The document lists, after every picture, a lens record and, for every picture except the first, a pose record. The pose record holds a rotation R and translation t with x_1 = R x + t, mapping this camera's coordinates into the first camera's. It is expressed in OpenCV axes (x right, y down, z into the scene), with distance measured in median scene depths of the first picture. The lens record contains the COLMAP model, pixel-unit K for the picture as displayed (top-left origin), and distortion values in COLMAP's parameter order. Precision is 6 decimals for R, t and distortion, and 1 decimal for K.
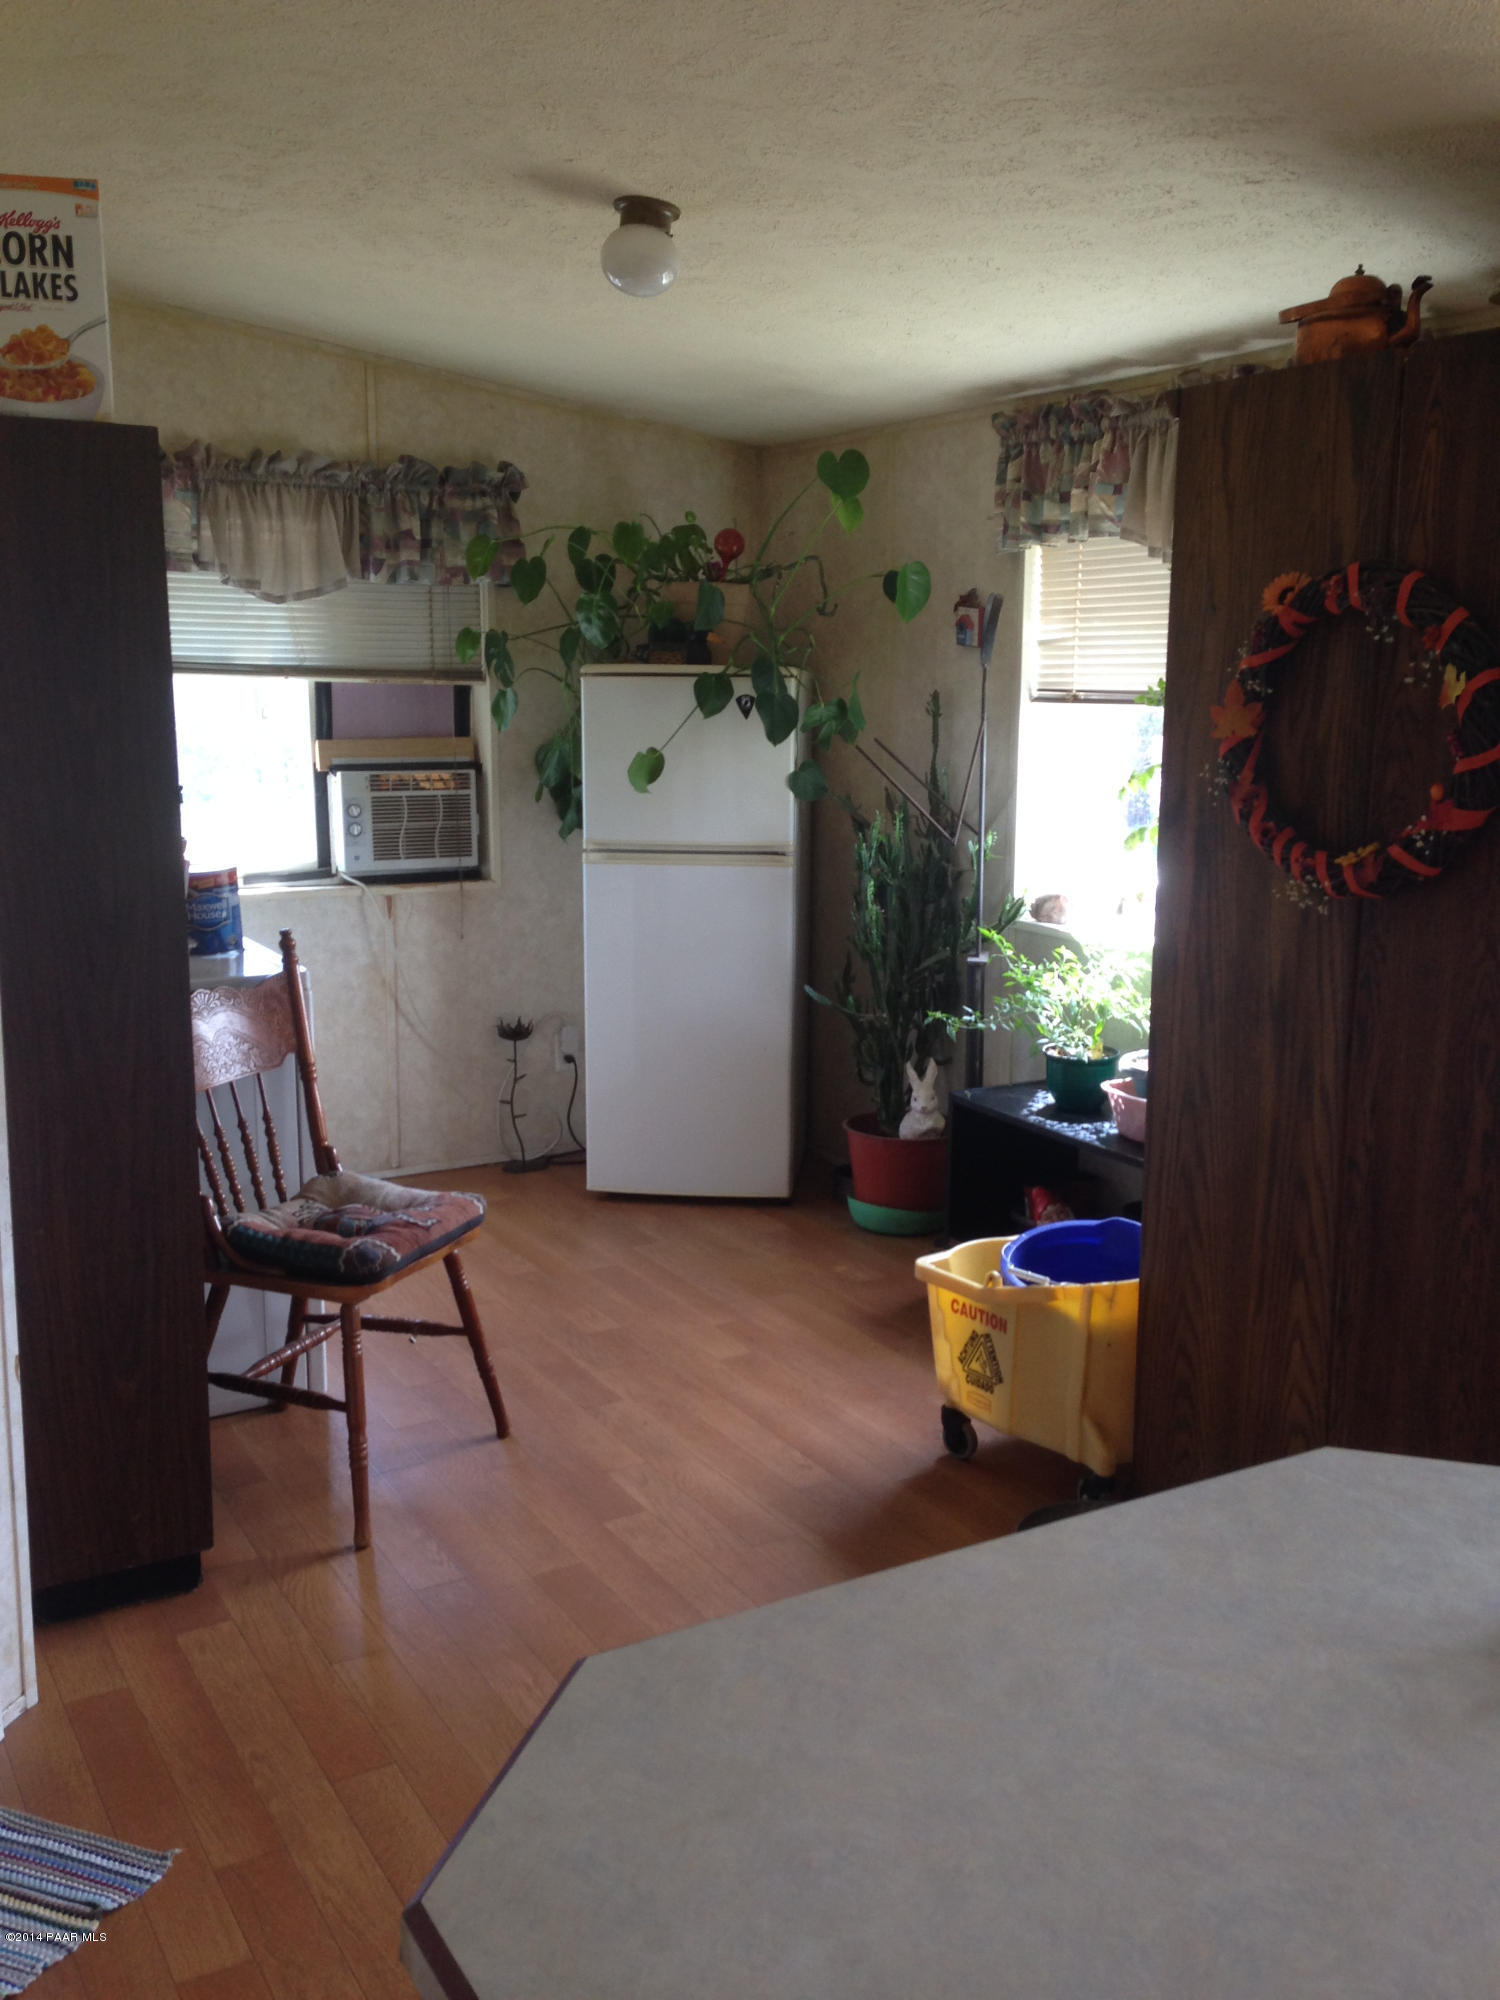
lens RADIAL K [[1825.2, 0, 750.0], [0, 1825.2, 1000.0], [0, 0, 1]] dist [0.126857, -0.220364]
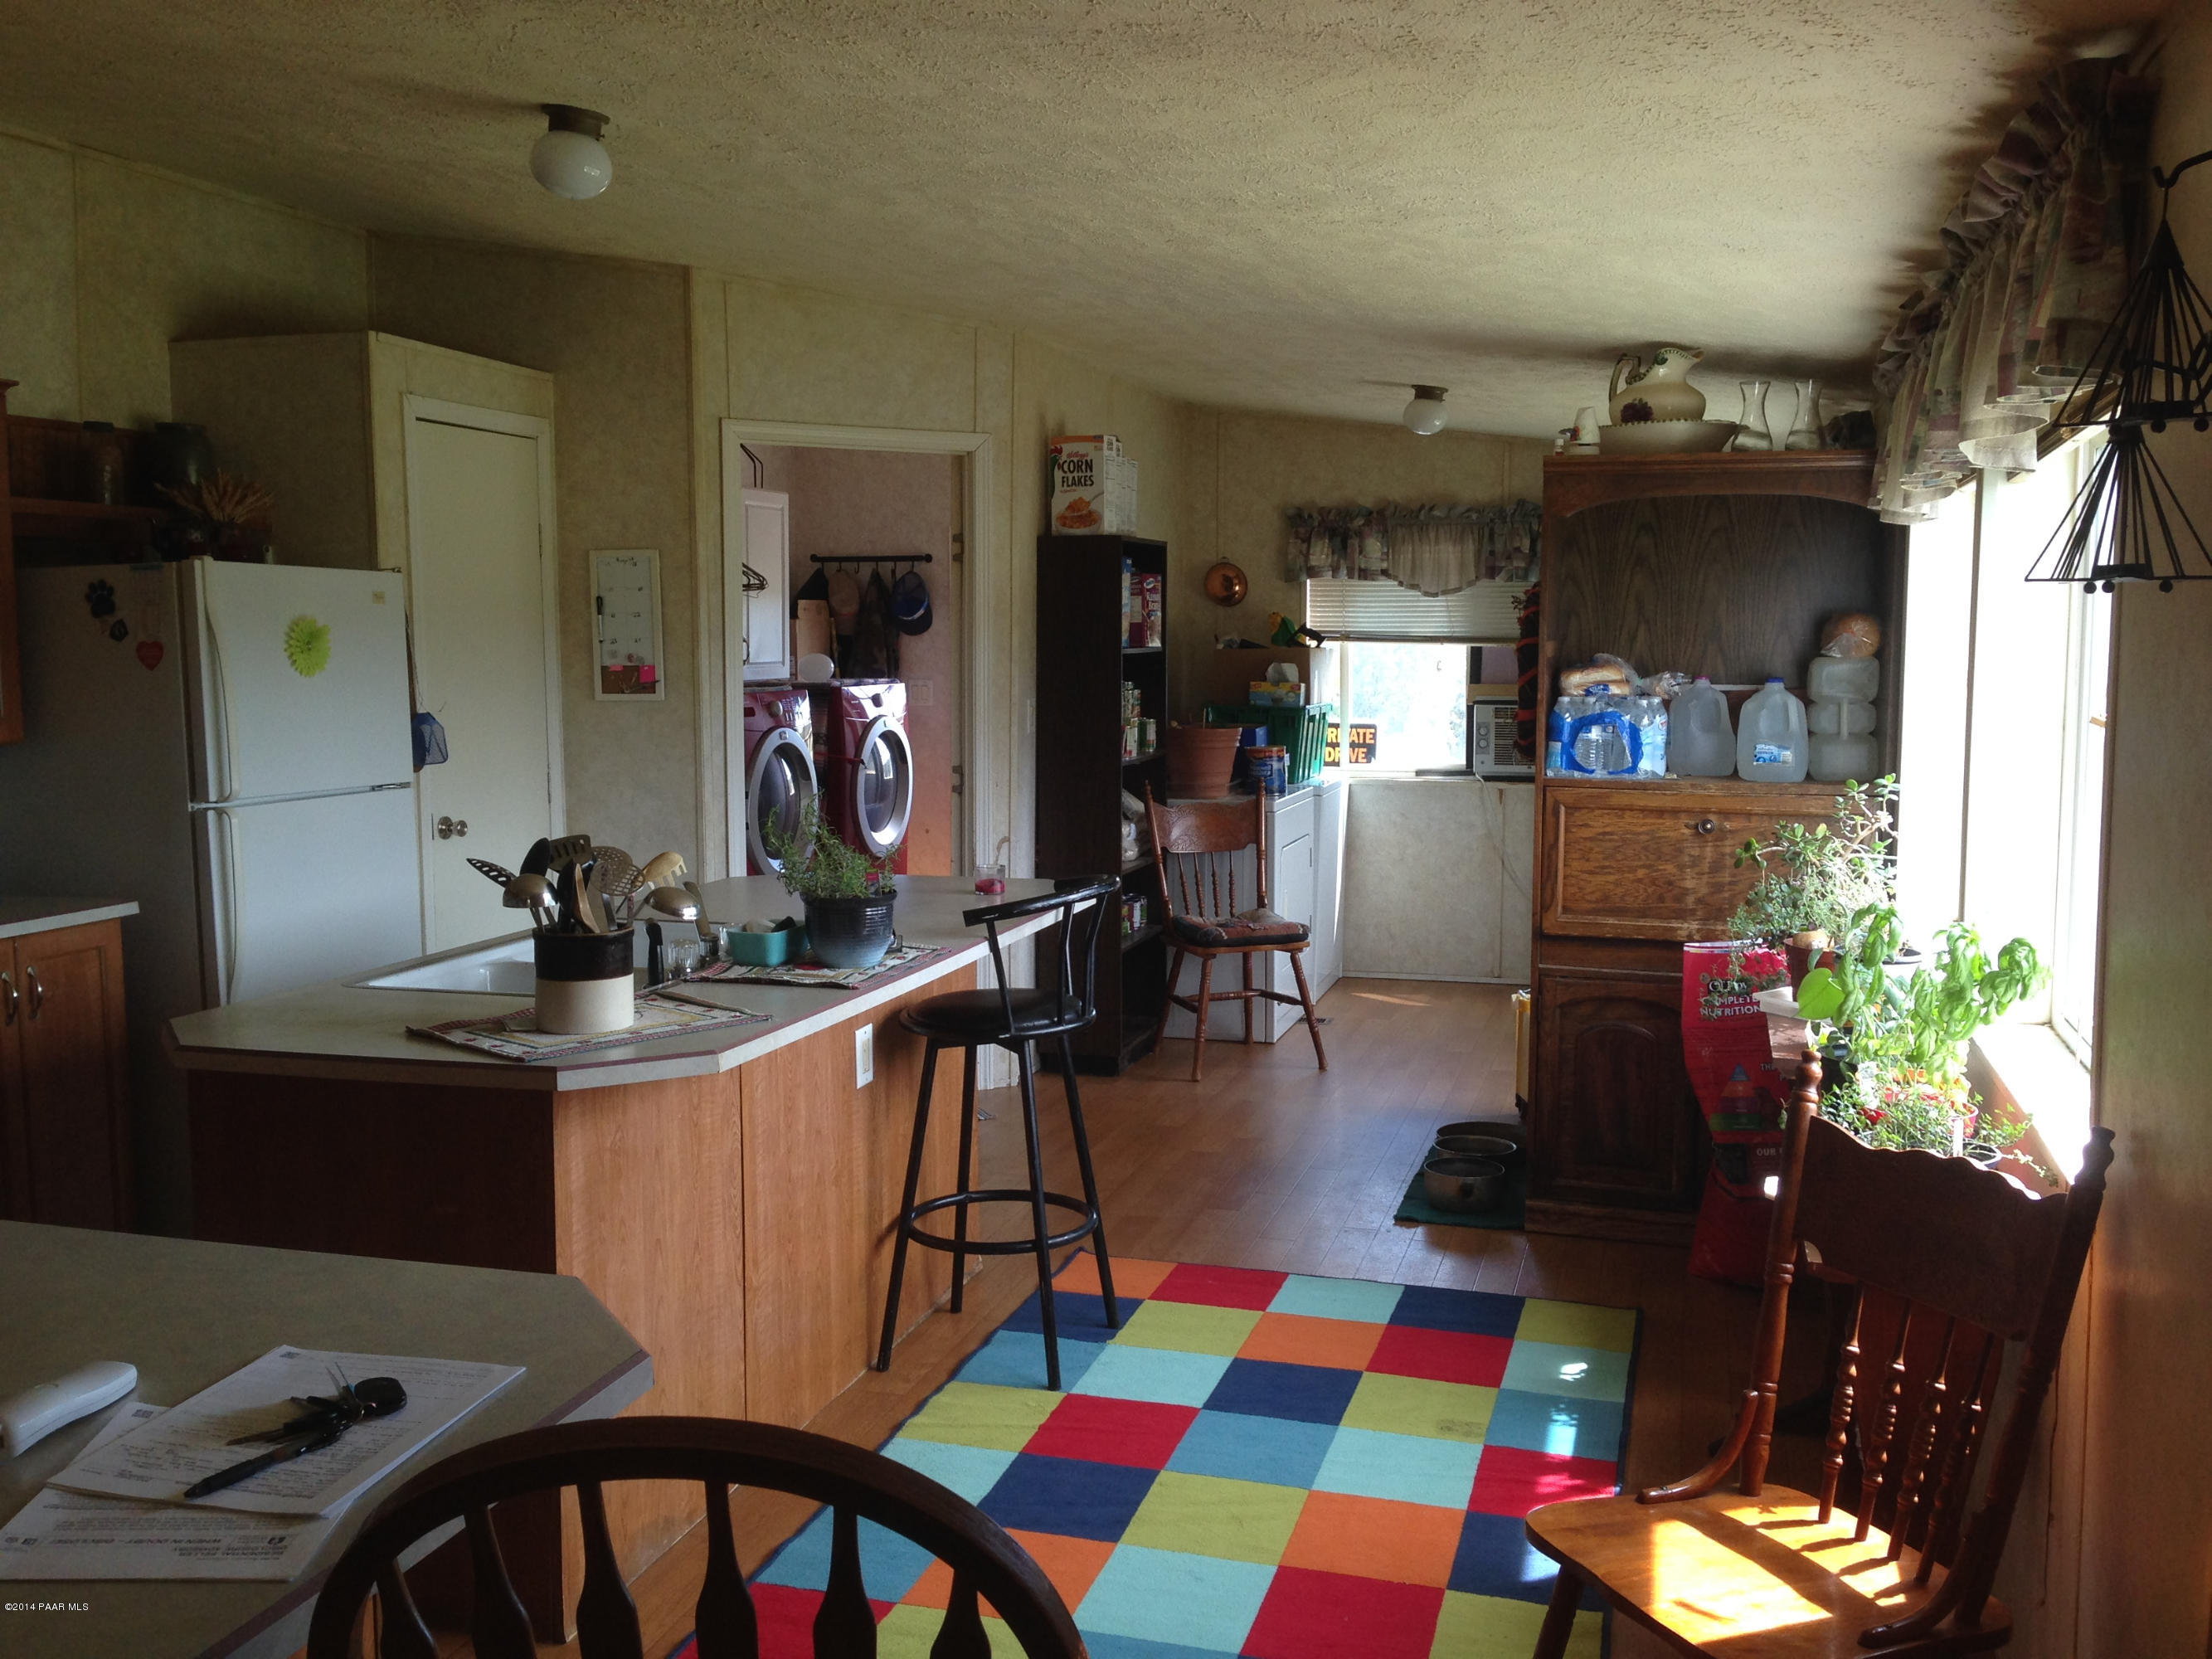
lens RADIAL K [[2018.8, 0, 1106.0], [0, 2018.8, 829.5], [0, 0, 1]] dist [0.126857, -0.220364]
pose [[0.698124, 0.066921, -0.712842, 0.791750], [-0.125001, 0.991723, -0.029318, 0.066838], [0.704980, 0.109573, 0.700711, -0.385913]]
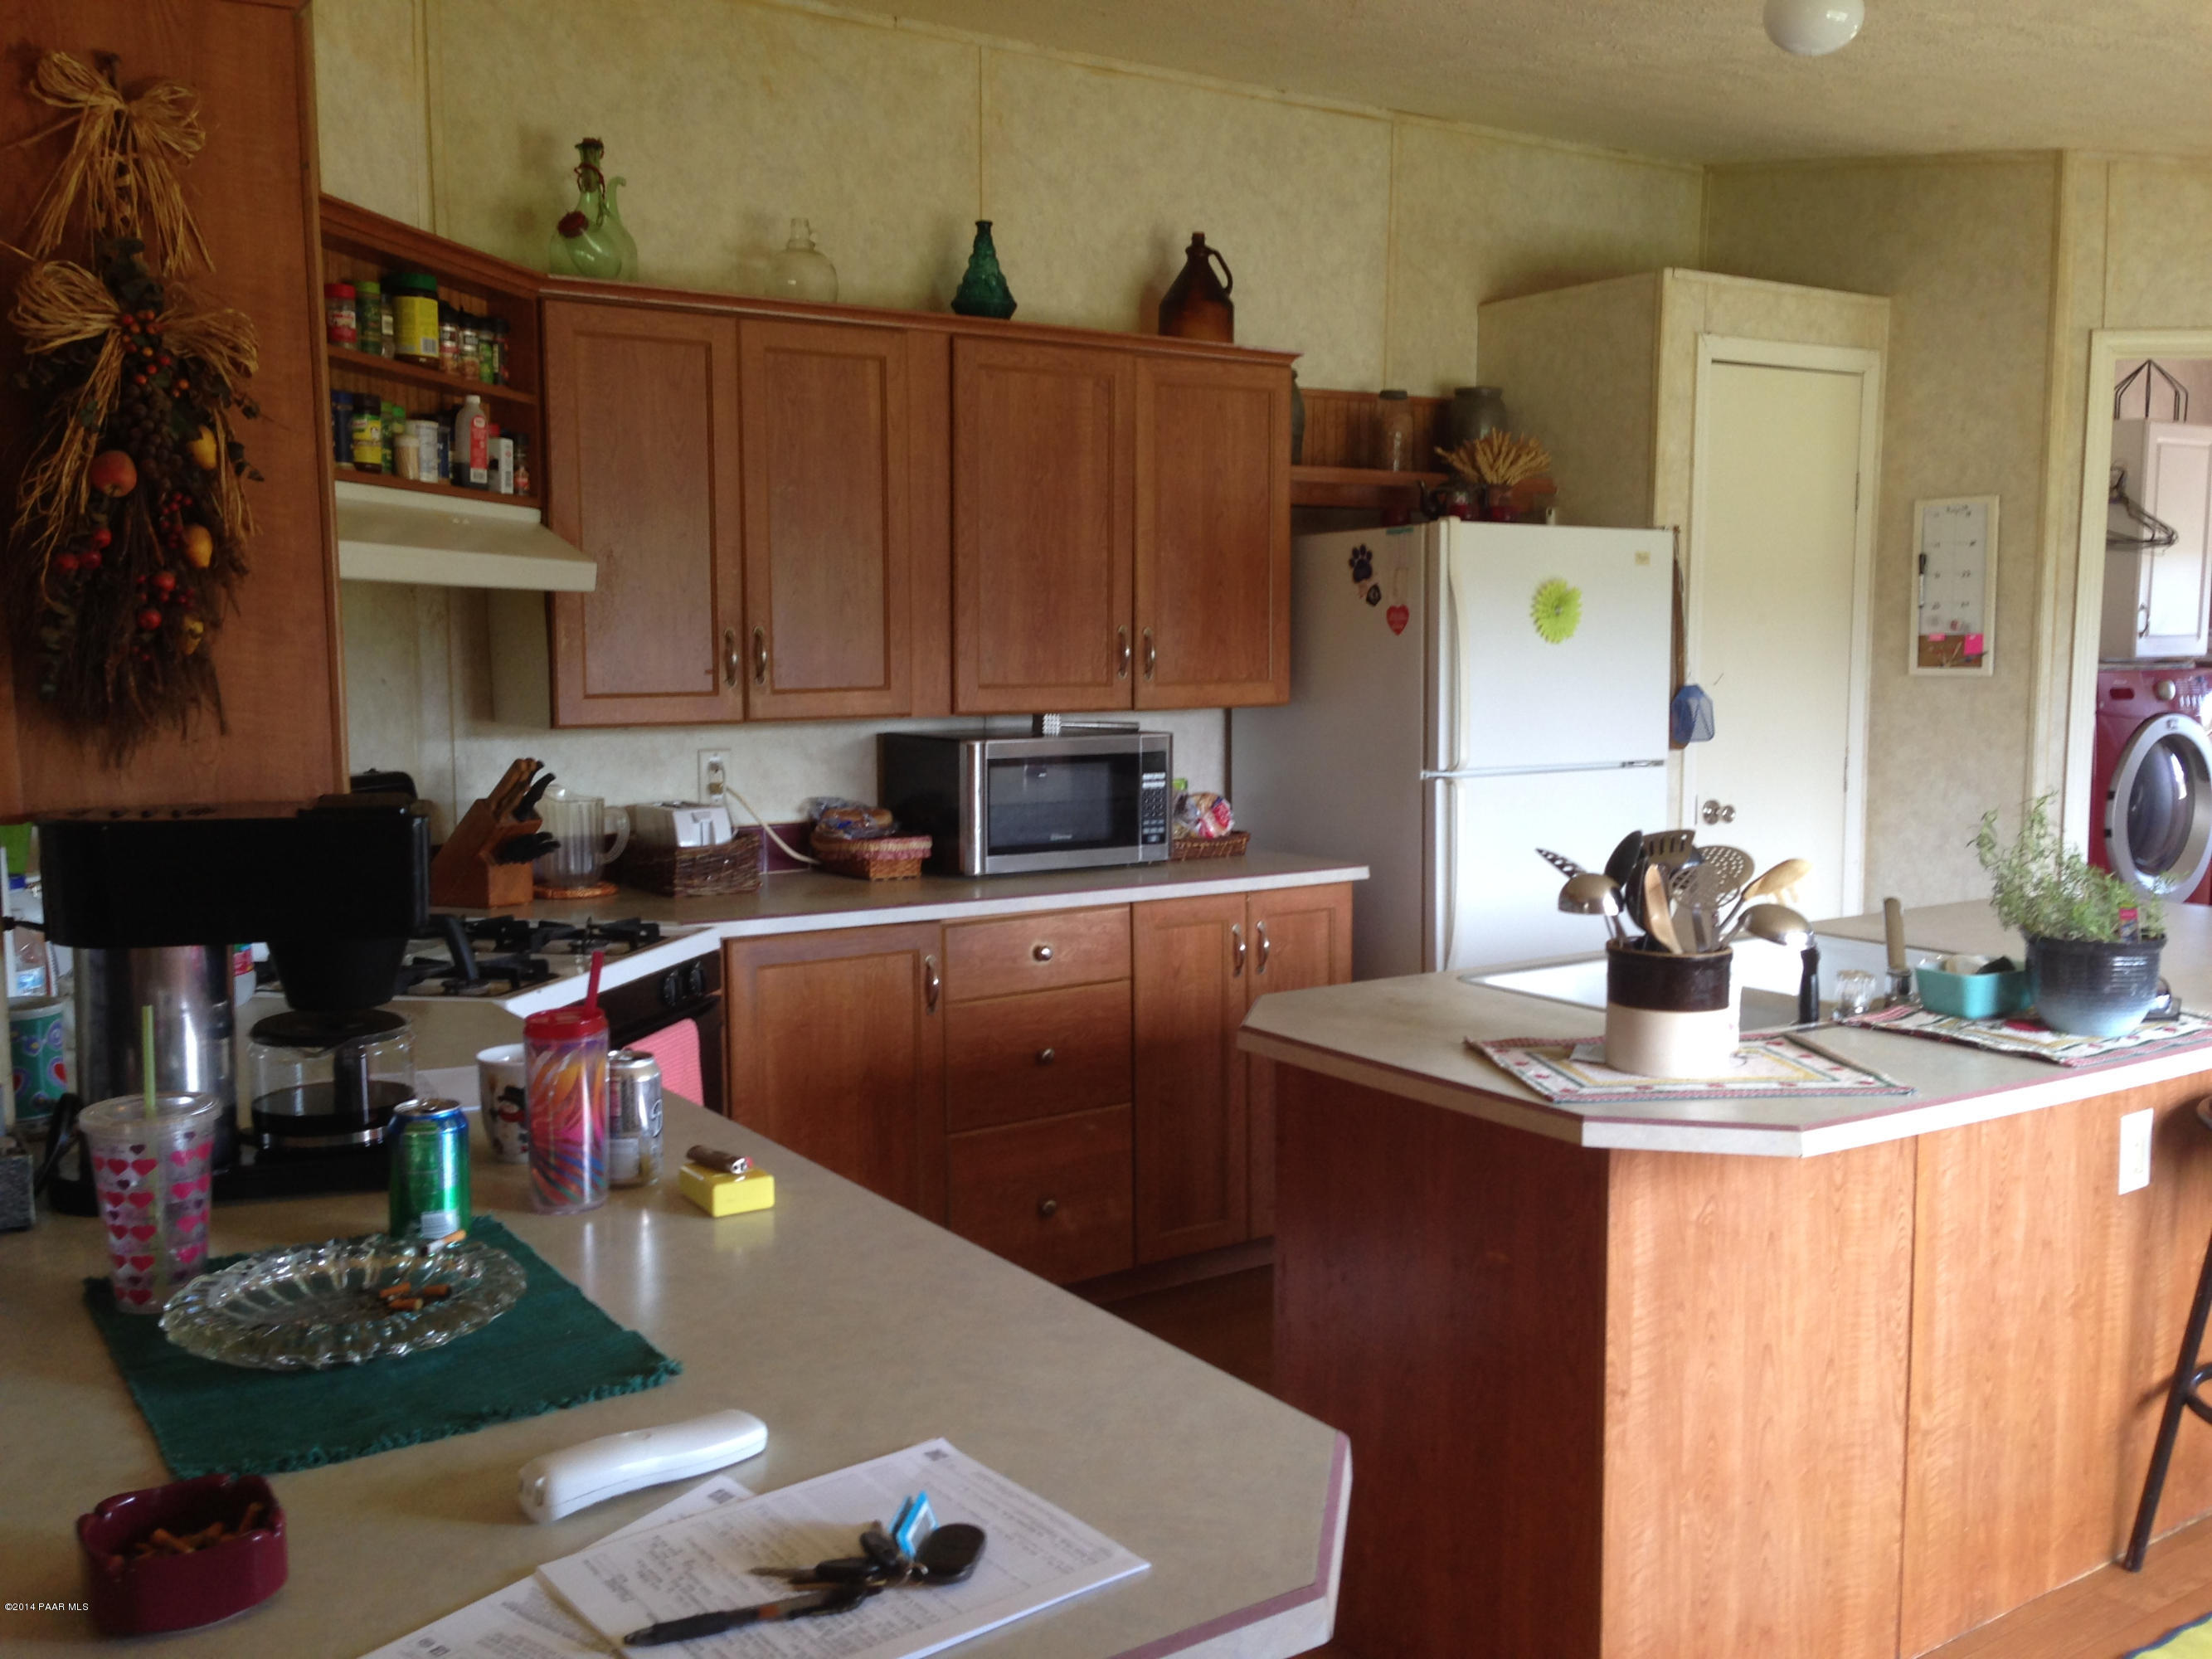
lens RADIAL K [[2018.8, 0, 1106.0], [0, 2018.8, 829.5], [0, 0, 1]] dist [0.126857, -0.220364]
pose [[0.085307, 0.102945, -0.991022, 0.672905], [-0.176146, 0.980539, 0.086693, 0.041327], [0.980661, 0.167169, 0.101780, -0.160910]]
